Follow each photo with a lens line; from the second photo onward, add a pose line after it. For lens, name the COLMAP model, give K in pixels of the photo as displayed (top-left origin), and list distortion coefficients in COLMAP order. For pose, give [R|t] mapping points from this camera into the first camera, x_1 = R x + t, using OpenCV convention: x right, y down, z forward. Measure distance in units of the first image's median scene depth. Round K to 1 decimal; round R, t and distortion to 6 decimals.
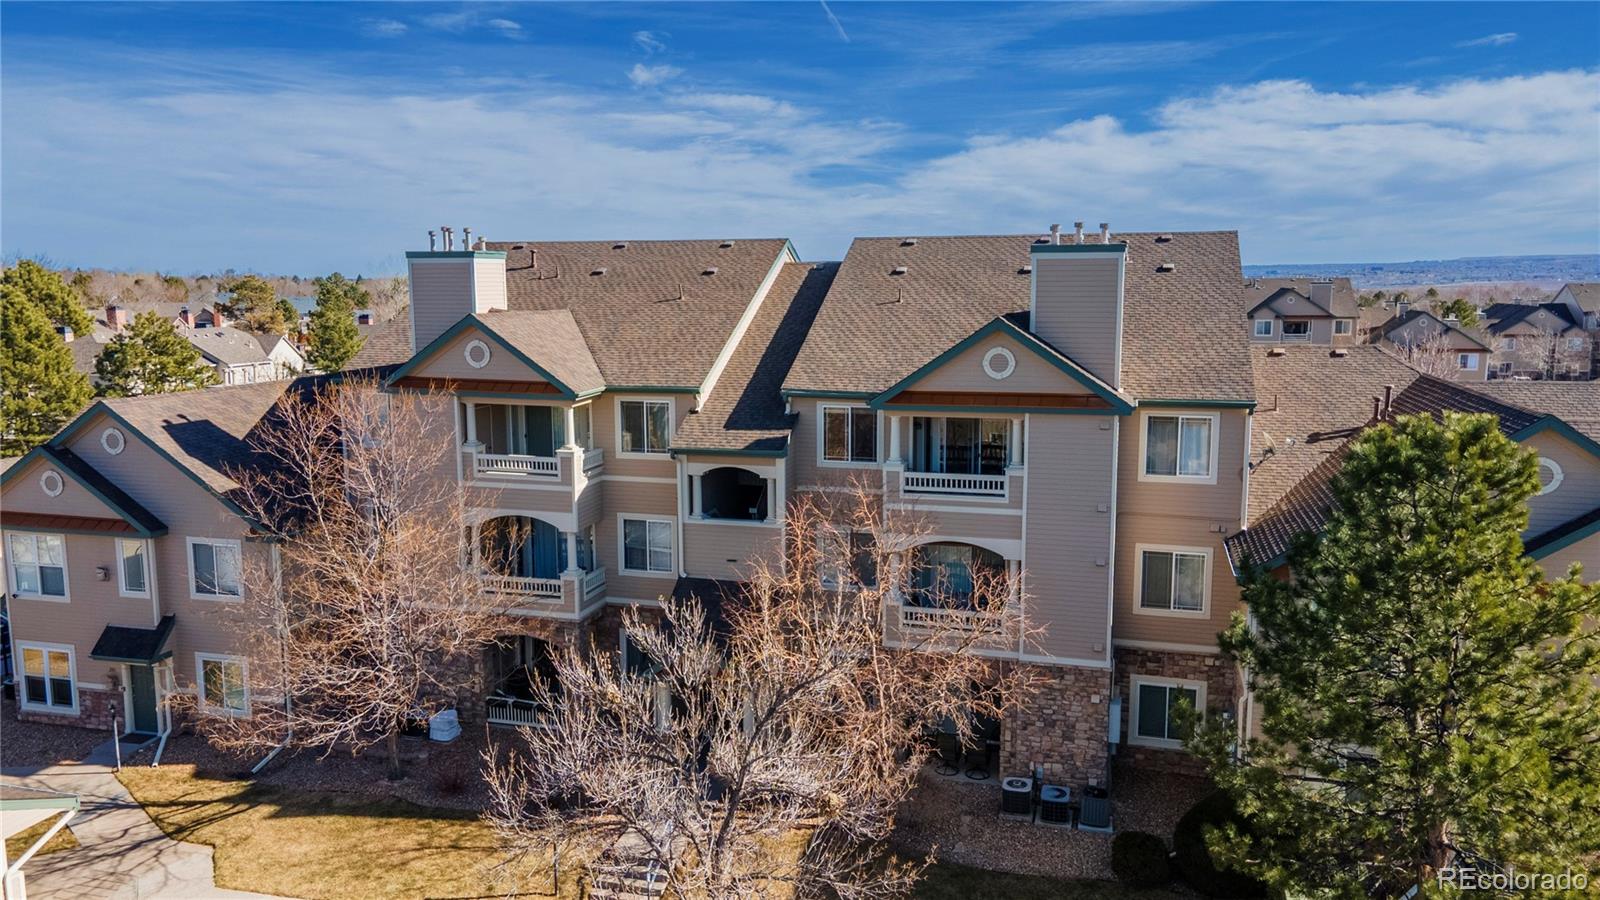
lens RADIAL K [[1169.1, 0, 792.6], [0, 1169.1, 441.2], [0, 0, 1]] dist [0.017940, 0.061574]
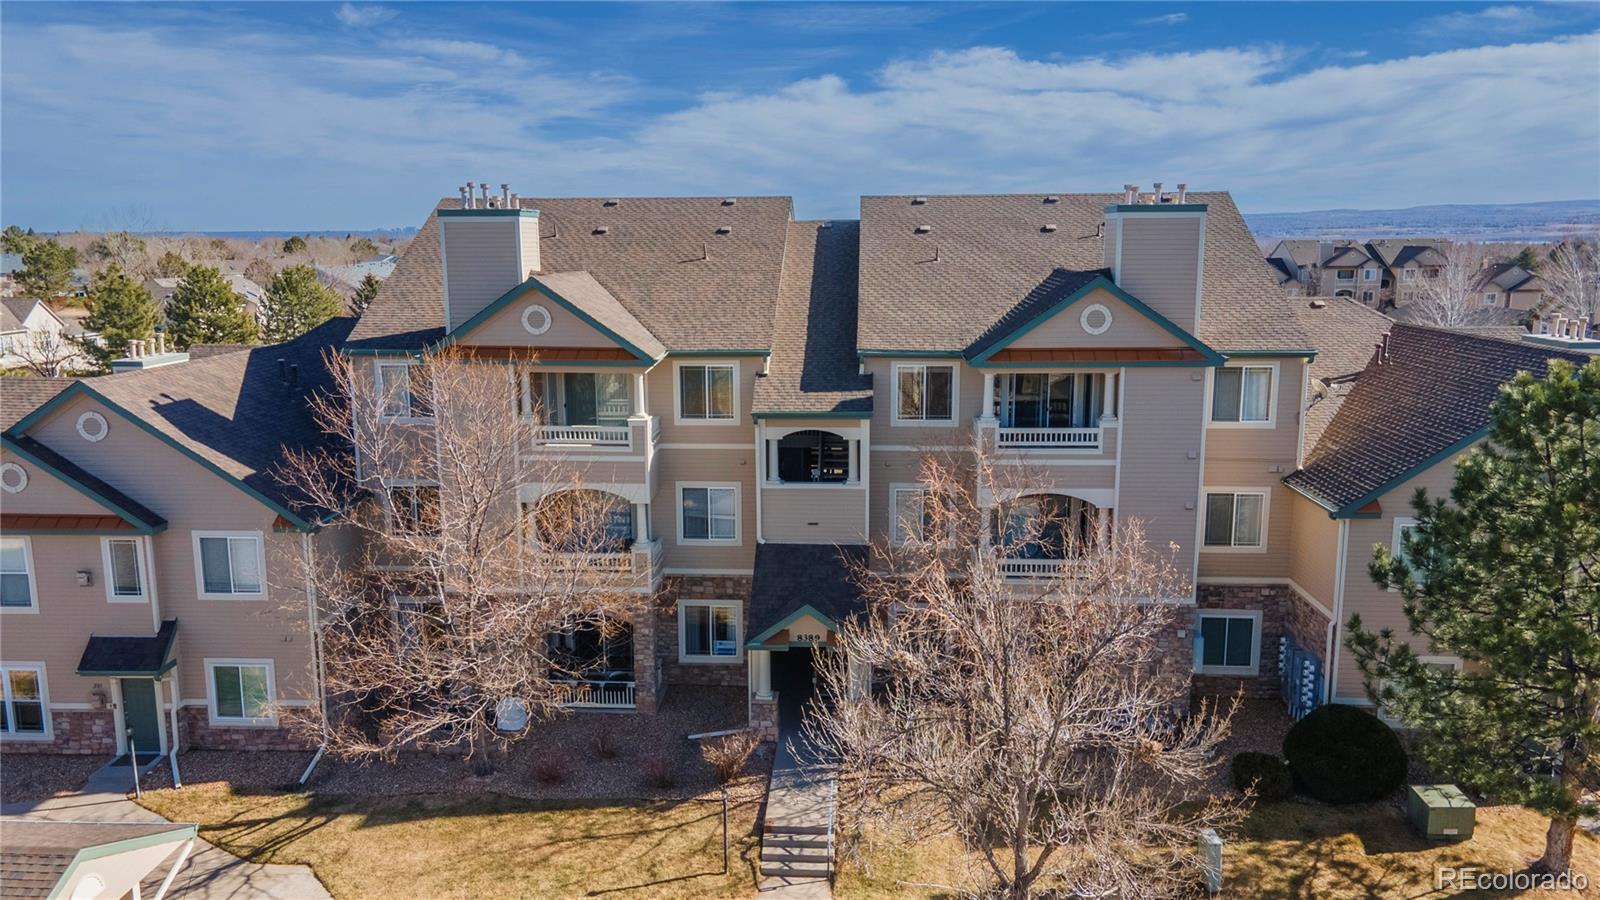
lens RADIAL K [[1169.1, 0, 792.6], [0, 1169.1, 441.2], [0, 0, 1]] dist [0.017940, 0.061574]
pose [[0.975886, -0.039839, 0.214616, -0.279639], [0.032086, 0.998705, 0.039487, -0.007713], [-0.215912, -0.031649, 0.975900, 0.037672]]
